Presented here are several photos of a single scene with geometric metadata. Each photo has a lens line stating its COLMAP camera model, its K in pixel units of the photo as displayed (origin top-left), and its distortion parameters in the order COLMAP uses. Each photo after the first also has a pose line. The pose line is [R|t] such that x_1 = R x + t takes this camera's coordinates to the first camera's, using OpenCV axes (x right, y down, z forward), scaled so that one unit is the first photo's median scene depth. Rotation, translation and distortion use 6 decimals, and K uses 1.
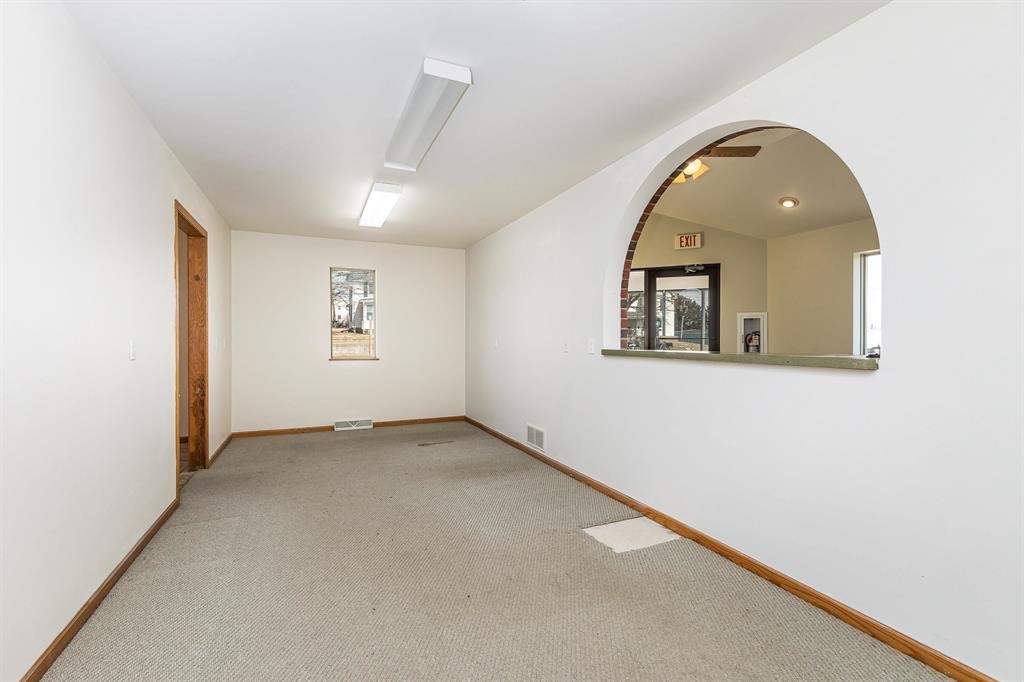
lens RADIAL K [[453.5, 0, 509.1], [0, 453.5, 342.6], [0, 0, 1]] dist [-0.005693, -0.000553]
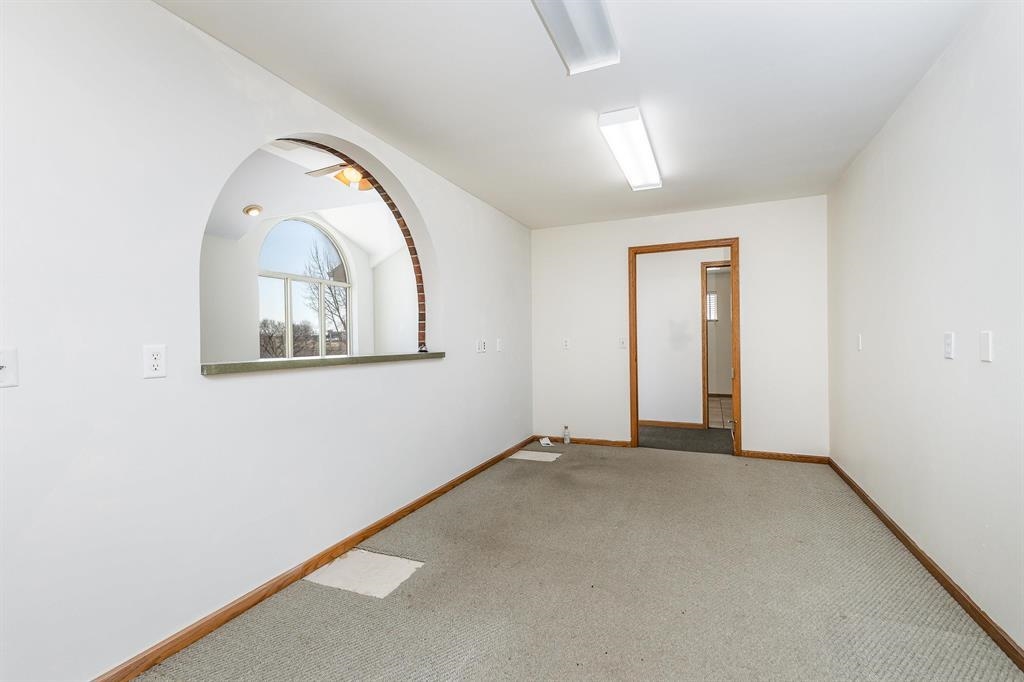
lens RADIAL K [[453.0, 0, 513.8], [0, 453.0, 341.4], [0, 0, 1]] dist [0.013720, -0.001782]
pose [[-0.684812, 0.014836, 0.728569, -0.536953], [0.027662, 0.999601, 0.005646, -0.006252], [-0.728194, 0.024021, -0.684950, 1.347543]]
